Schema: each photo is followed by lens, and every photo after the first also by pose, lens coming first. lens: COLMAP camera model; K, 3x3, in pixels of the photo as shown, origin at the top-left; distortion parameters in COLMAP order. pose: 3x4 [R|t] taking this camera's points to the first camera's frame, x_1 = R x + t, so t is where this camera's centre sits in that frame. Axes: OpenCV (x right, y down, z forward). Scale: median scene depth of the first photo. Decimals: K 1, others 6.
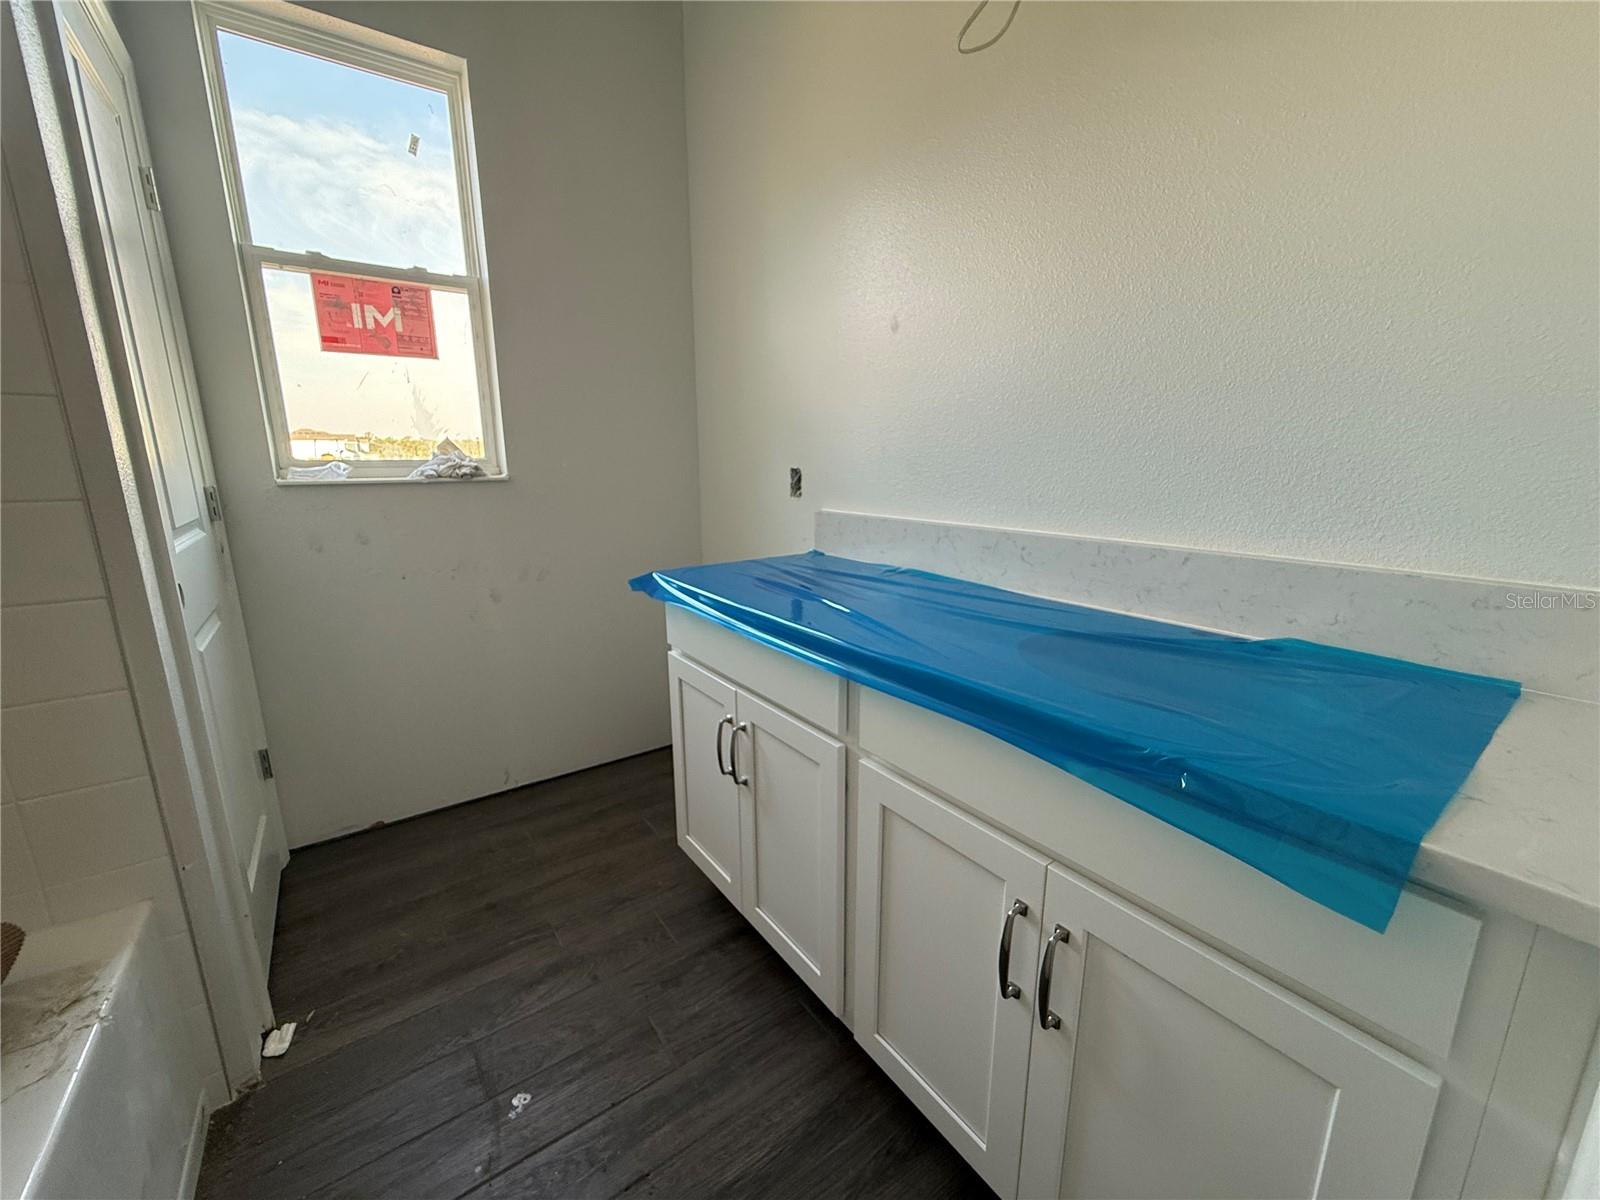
lens RADIAL K [[637.5, 0, 795.8], [0, 637.5, 598.9], [0, 0, 1]] dist [-0.001153, 0.000278]
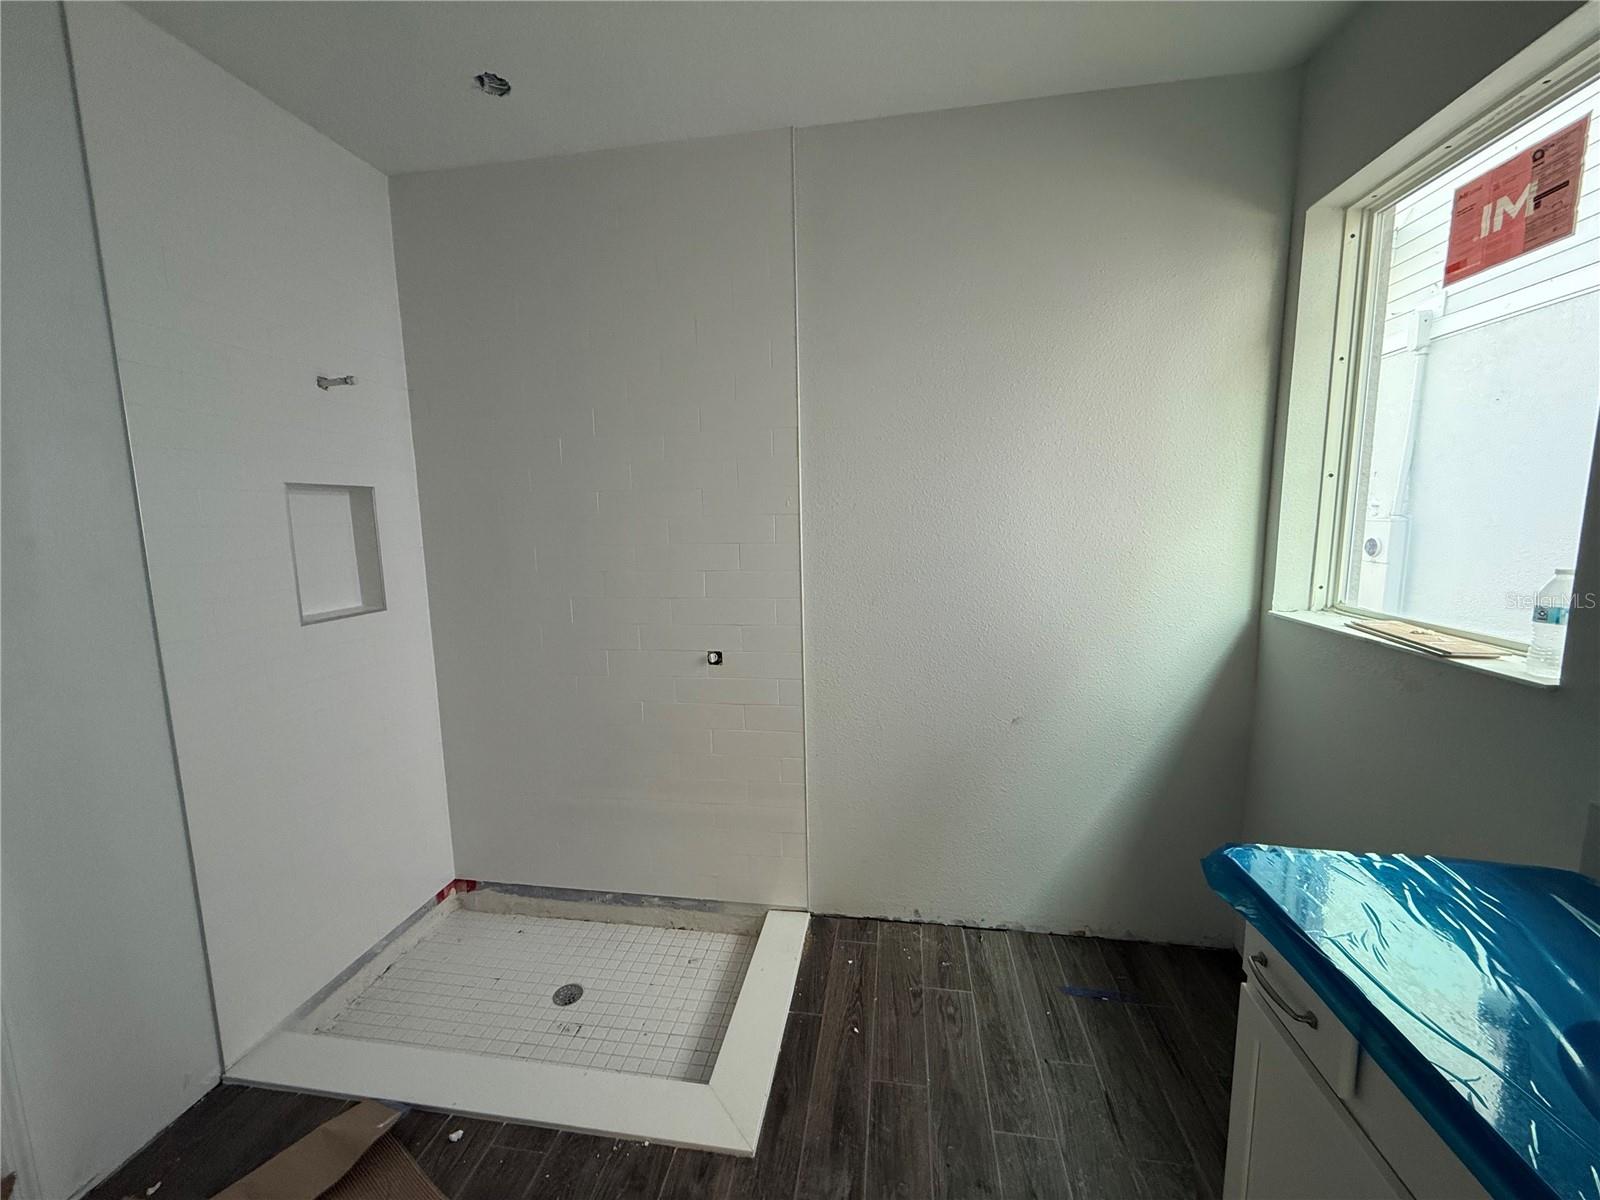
lens RADIAL K [[637.5, 0, 795.8], [0, 637.5, 598.9], [0, 0, 1]] dist [-0.001153, 0.000278]
pose [[-0.705434, 0.114233, -0.699510, 0.459520], [-0.128783, 0.949841, 0.284986, -0.129841], [0.696978, 0.291124, -0.655339, 1.052601]]
